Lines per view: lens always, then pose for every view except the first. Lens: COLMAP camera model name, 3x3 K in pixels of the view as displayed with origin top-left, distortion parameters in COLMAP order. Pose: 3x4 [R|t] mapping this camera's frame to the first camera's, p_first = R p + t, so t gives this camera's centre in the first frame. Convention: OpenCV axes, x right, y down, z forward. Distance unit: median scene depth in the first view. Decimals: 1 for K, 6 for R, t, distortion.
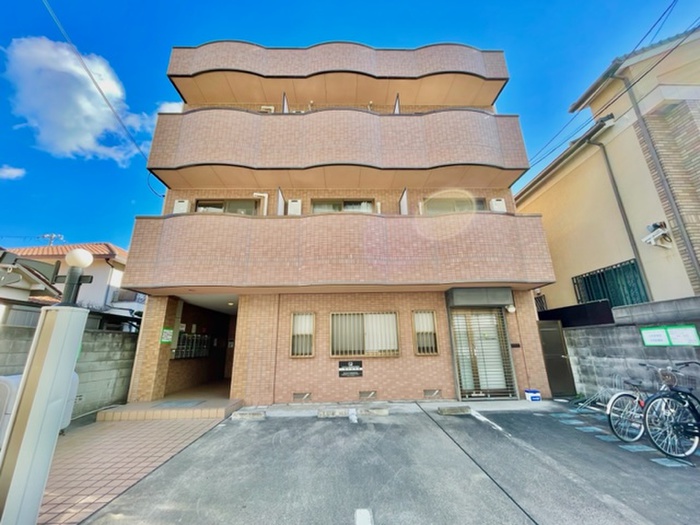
lens RADIAL K [[280.8, 0, 350.3], [0, 280.8, 261.3], [0, 0, 1]] dist [0.001817, -0.000081]
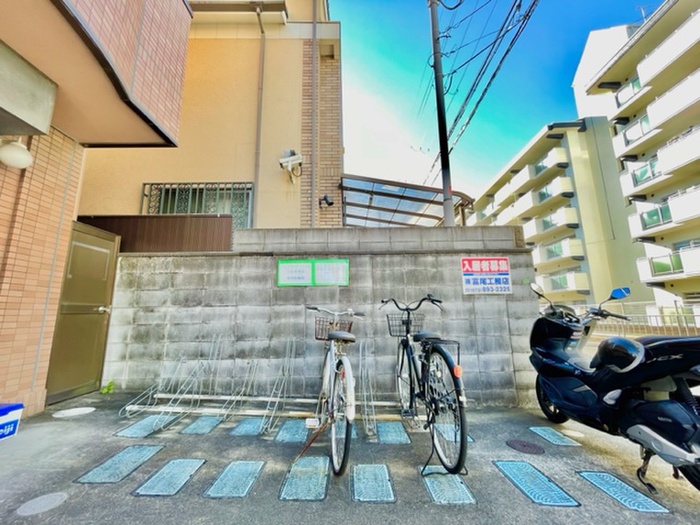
lens RADIAL K [[280.8, 0, 351.1], [0, 280.8, 263.1], [0, 0, 1]] dist [0.001817, -0.000081]
pose [[0.010476, 0.192340, 0.981272, 0.312538], [-0.278158, 0.943155, -0.181899, 0.247343], [-0.960478, -0.271043, 0.063381, 0.623966]]
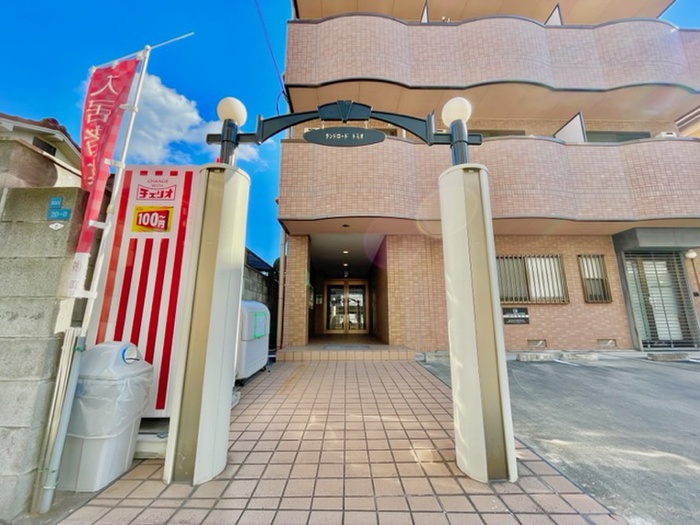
lens RADIAL K [[280.8, 0, 348.7], [0, 280.8, 260.6], [0, 0, 1]] dist [0.001817, -0.000081]
pose [[0.999908, 0.012751, -0.004677, -0.541592], [-0.012333, 0.996676, 0.080532, 0.138889], [0.005689, -0.080467, 0.996741, 0.105442]]
